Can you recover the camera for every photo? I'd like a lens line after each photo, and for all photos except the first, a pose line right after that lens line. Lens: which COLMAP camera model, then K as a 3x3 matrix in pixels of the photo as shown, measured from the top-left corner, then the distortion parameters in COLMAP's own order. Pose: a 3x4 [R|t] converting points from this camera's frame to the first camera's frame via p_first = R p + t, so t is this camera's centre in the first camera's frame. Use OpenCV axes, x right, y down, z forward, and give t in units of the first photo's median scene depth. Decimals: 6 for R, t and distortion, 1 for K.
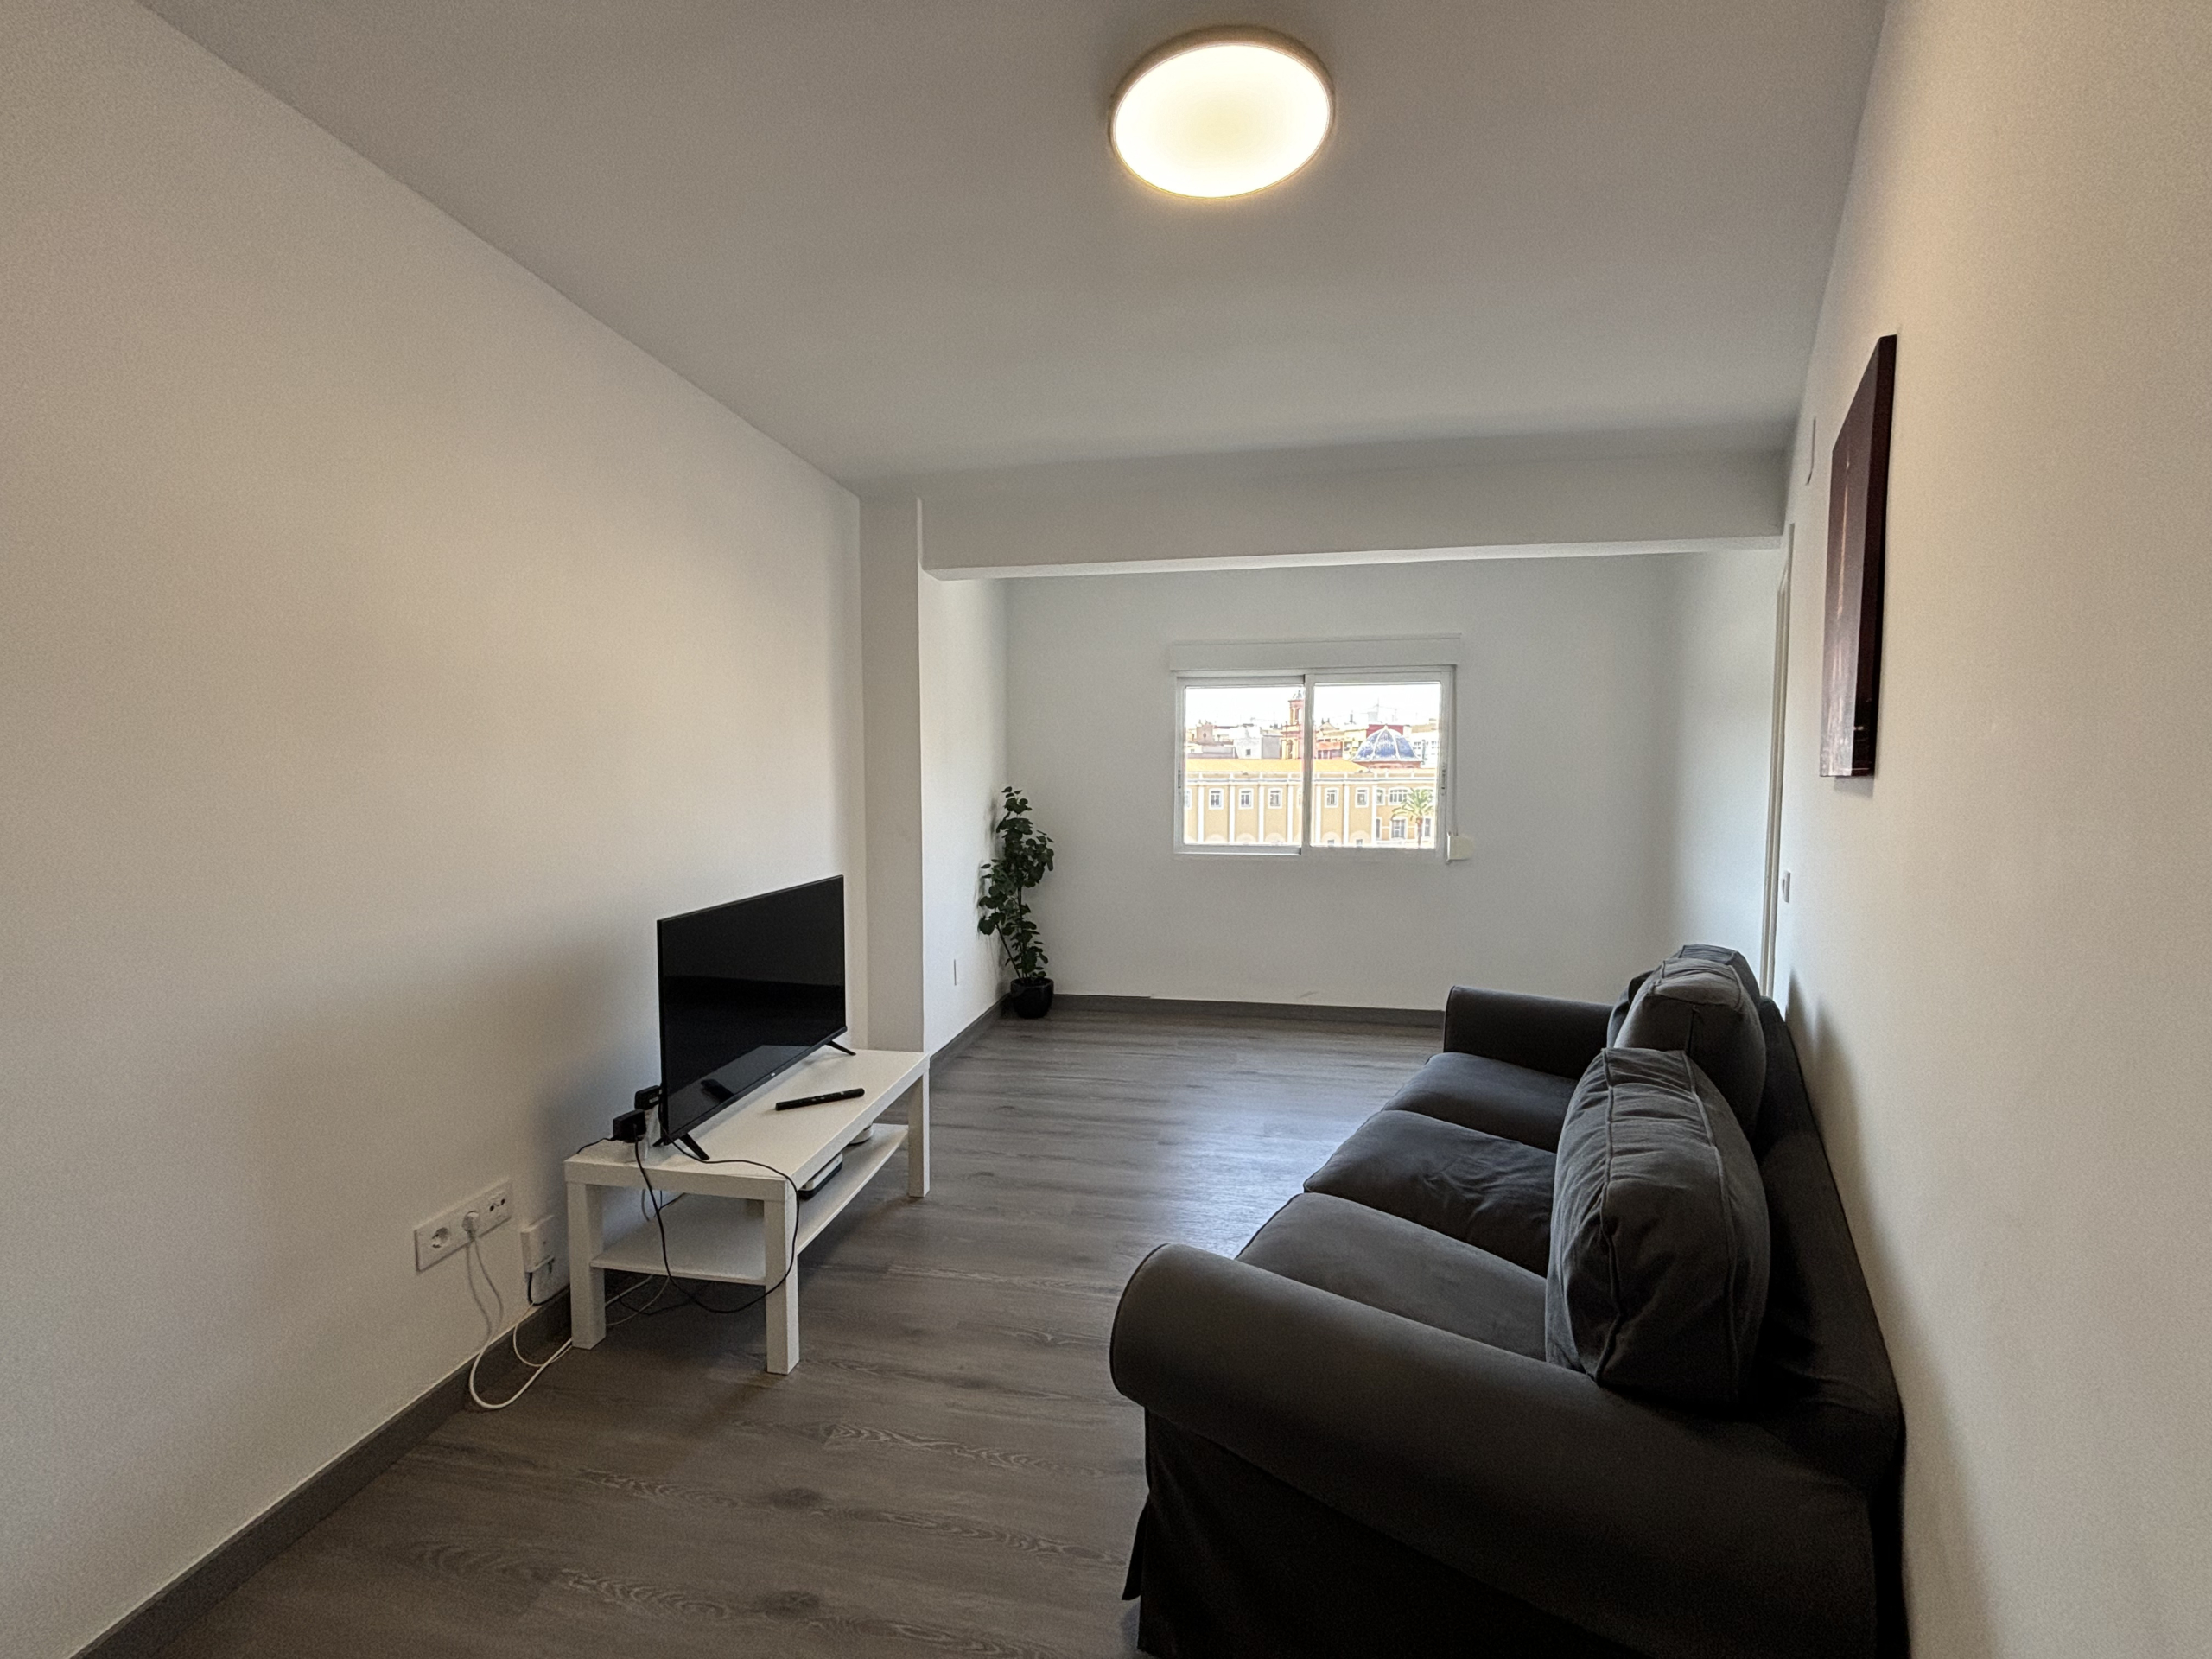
lens RADIAL K [[885.4, 0, 1106.0], [0, 885.4, 829.5], [0, 0, 1]] dist [-0.002875, -0.000379]
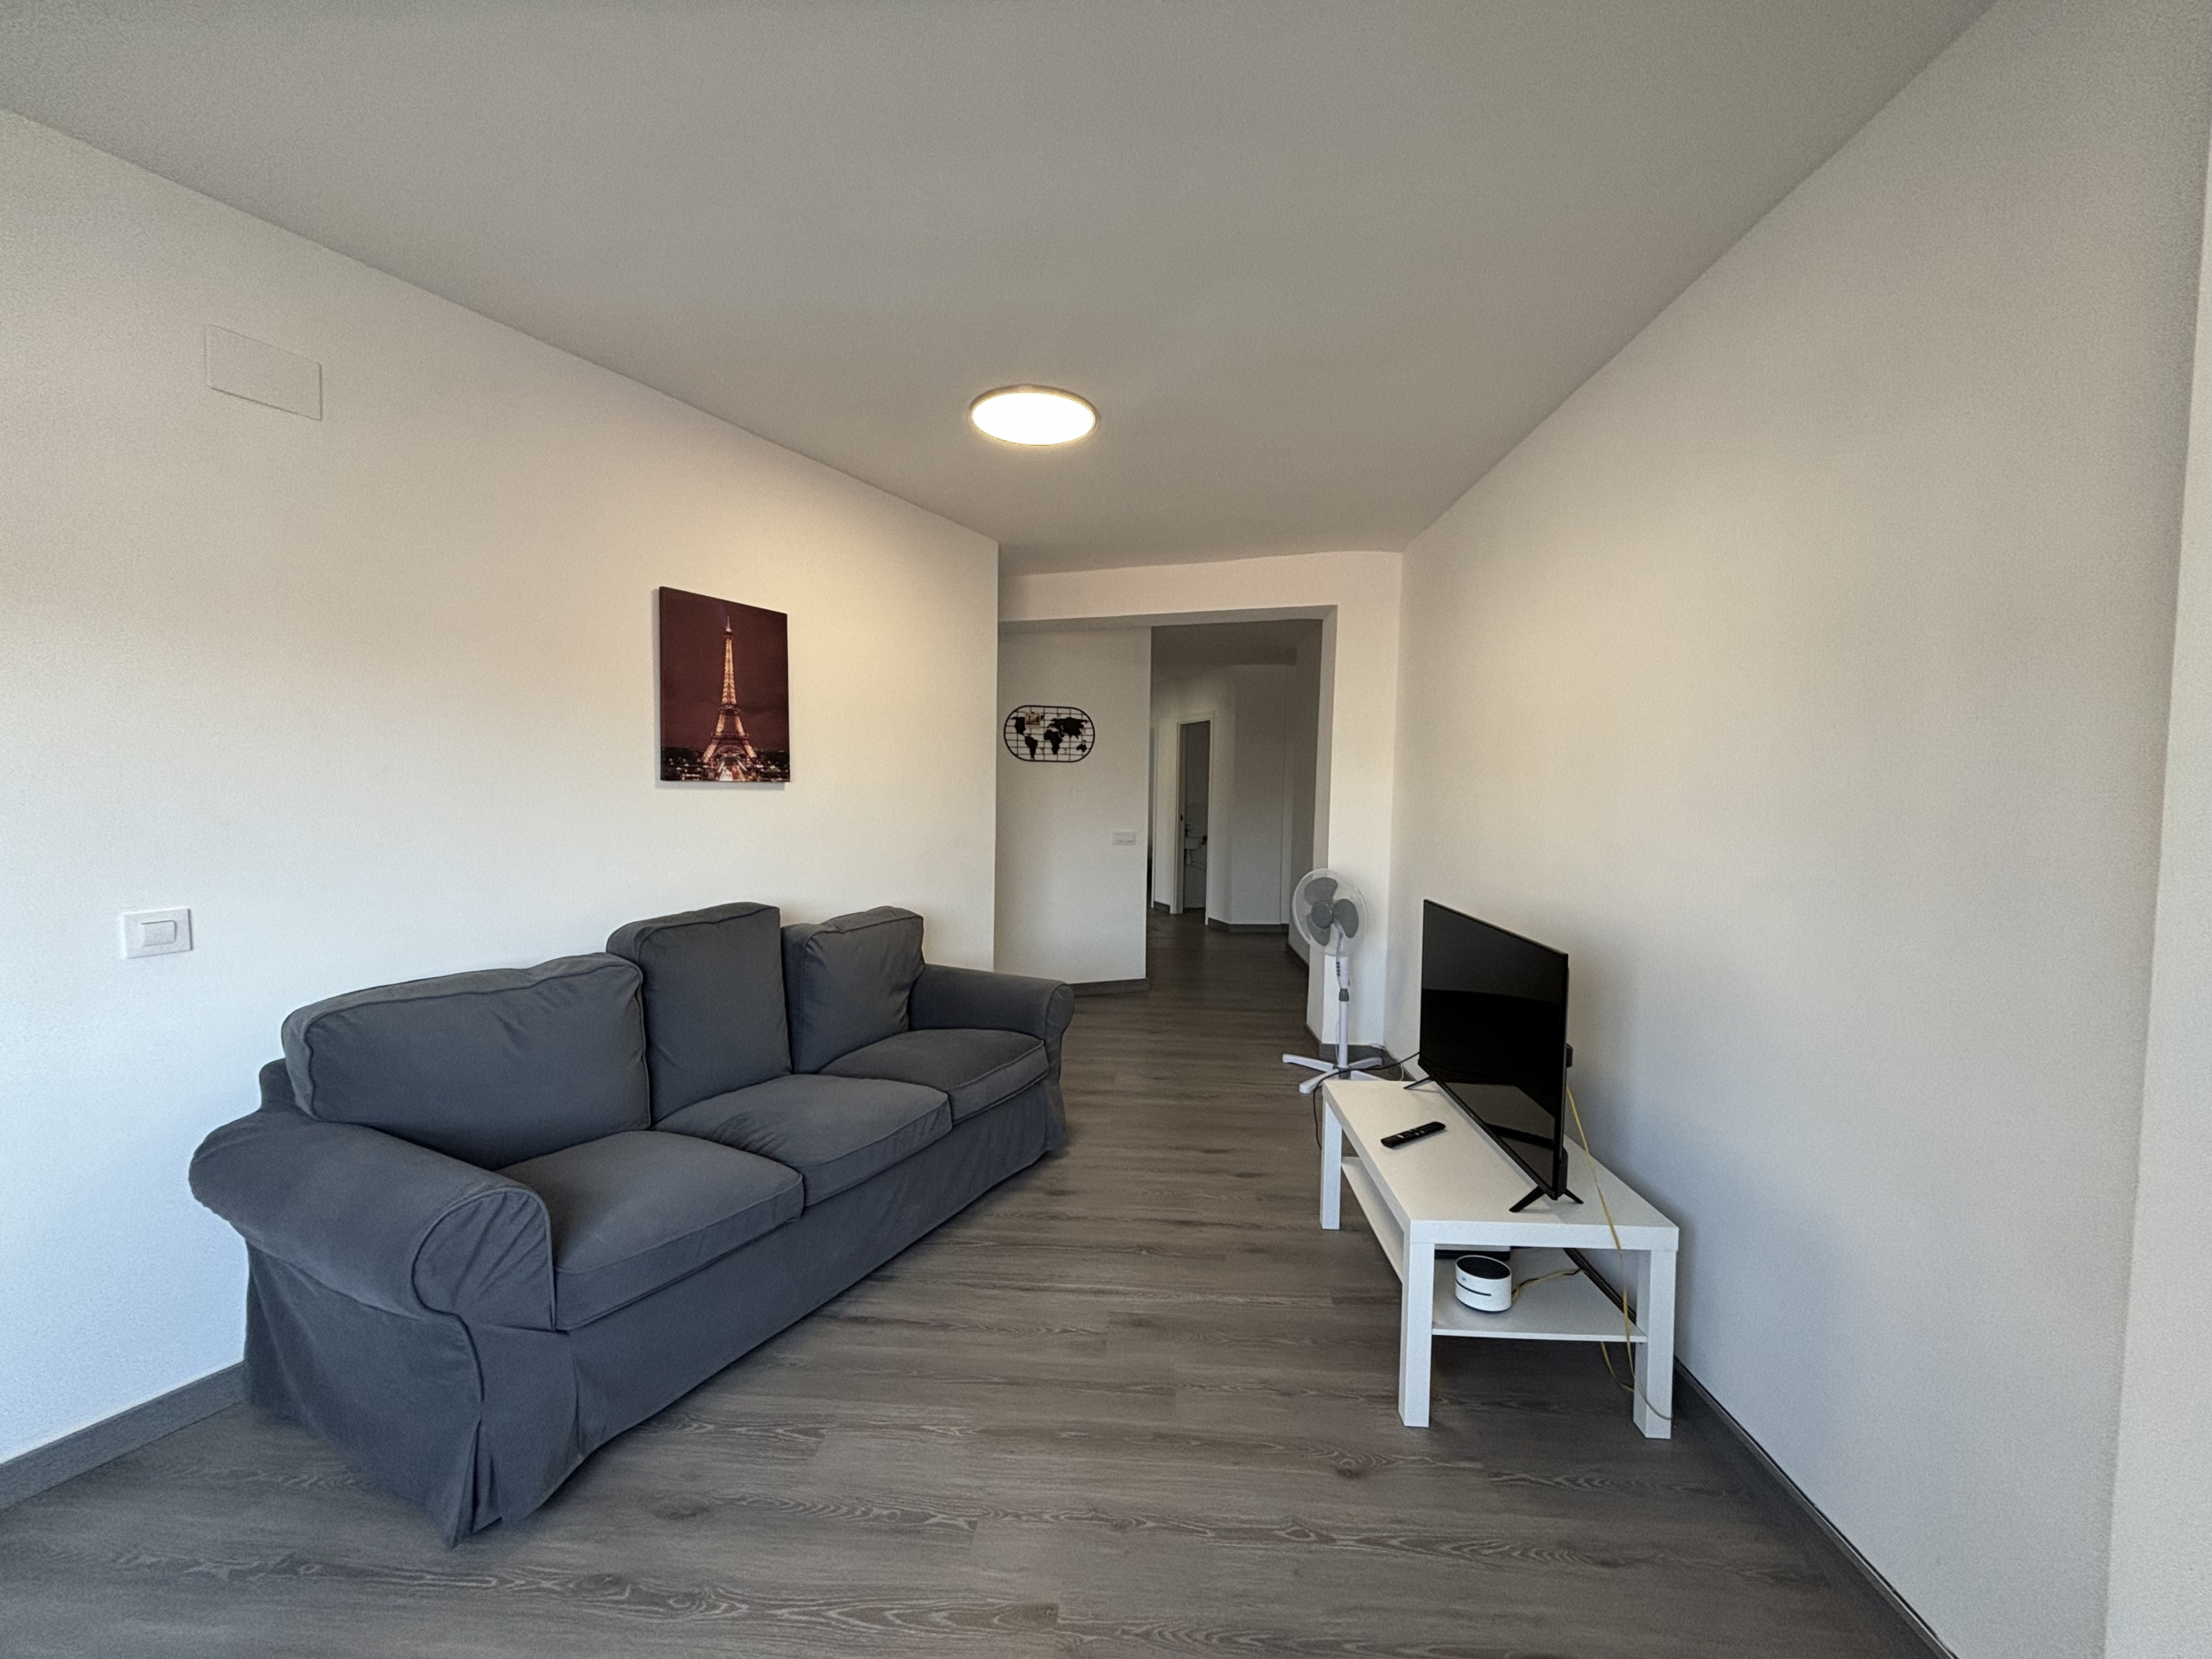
lens RADIAL K [[885.4, 0, 1106.0], [0, 885.4, 829.5], [0, 0, 1]] dist [-0.002875, -0.000379]
pose [[-0.992494, -0.015644, -0.121290, 0.137891], [-0.028217, 0.994318, 0.102645, -0.121782], [0.118995, 0.105297, -0.987296, 2.015866]]
